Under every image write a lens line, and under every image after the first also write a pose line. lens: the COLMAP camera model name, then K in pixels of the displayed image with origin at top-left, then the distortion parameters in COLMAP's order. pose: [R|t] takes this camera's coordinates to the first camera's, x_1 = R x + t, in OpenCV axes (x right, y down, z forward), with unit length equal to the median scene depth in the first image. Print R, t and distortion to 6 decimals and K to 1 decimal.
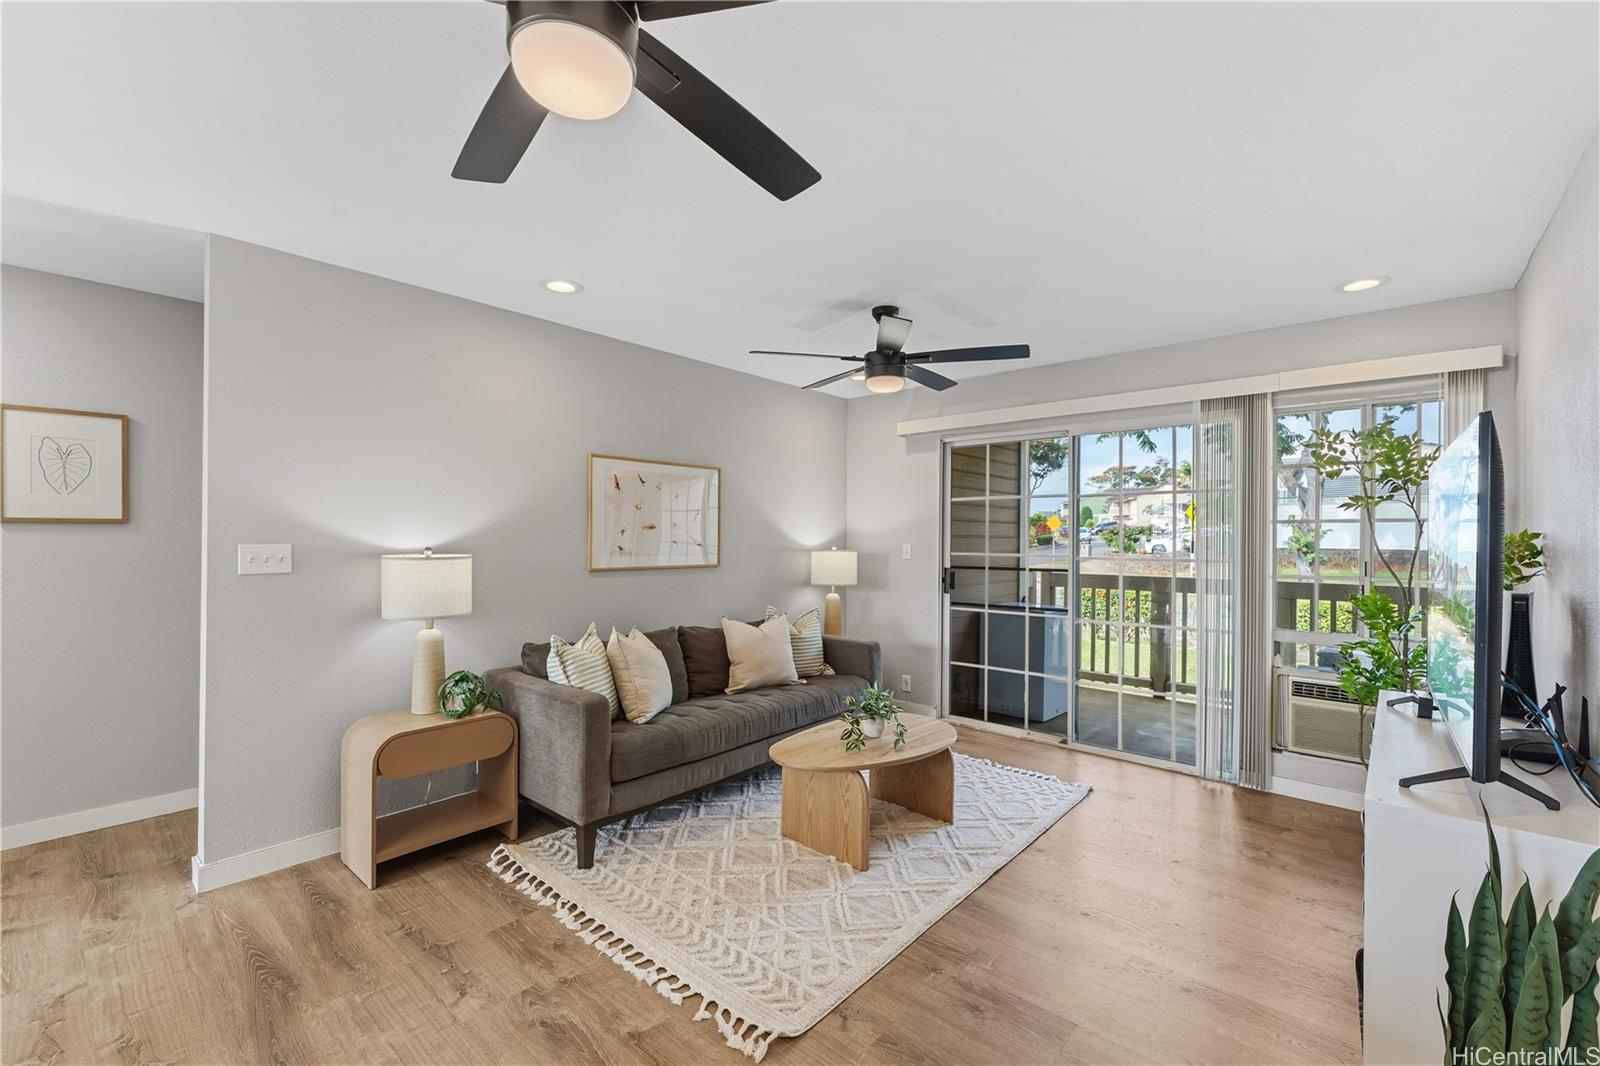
lens RADIAL K [[675.5, 0, 795.1], [0, 675.5, 544.9], [0, 0, 1]] dist [-0.002662, -0.000081]
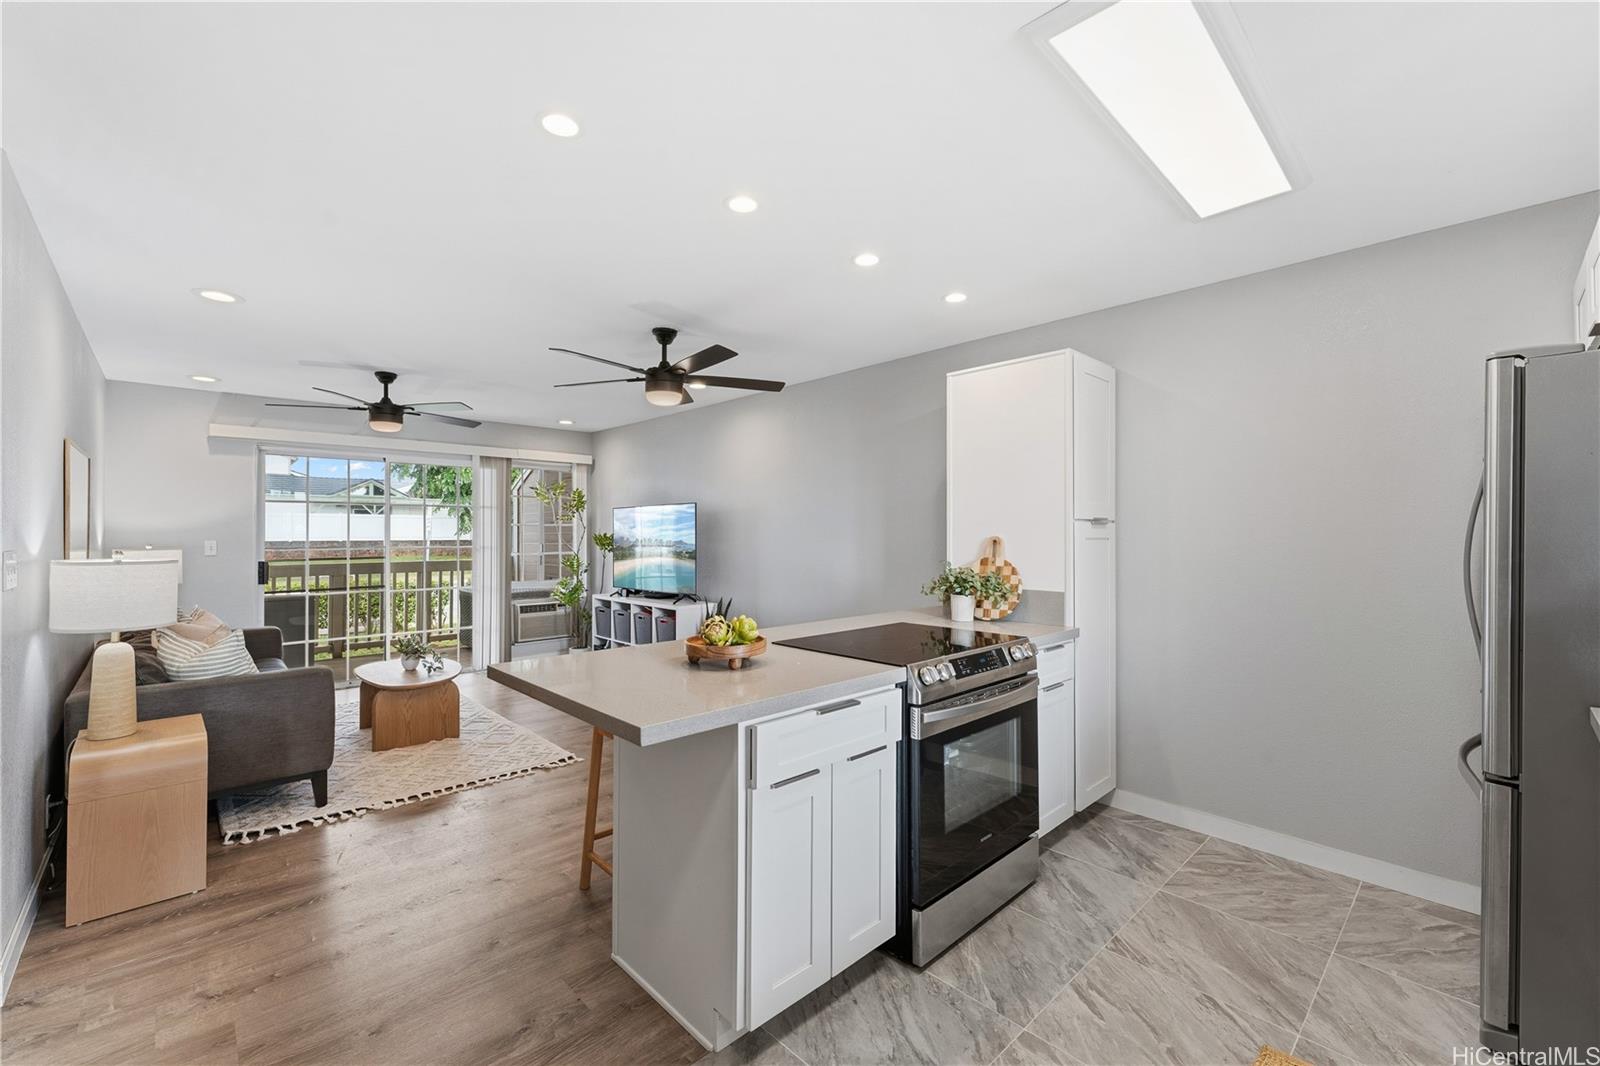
lens RADIAL K [[657.3, 0, 798.0], [0, 657.3, 524.6], [0, 0, 1]] dist [-0.002853, -0.000372]
pose [[0.074027, 0.005536, 0.997241, -0.993148], [0.012929, 0.999895, -0.006511, -0.010262], [-0.997172, 0.013376, 0.073947, 0.026927]]
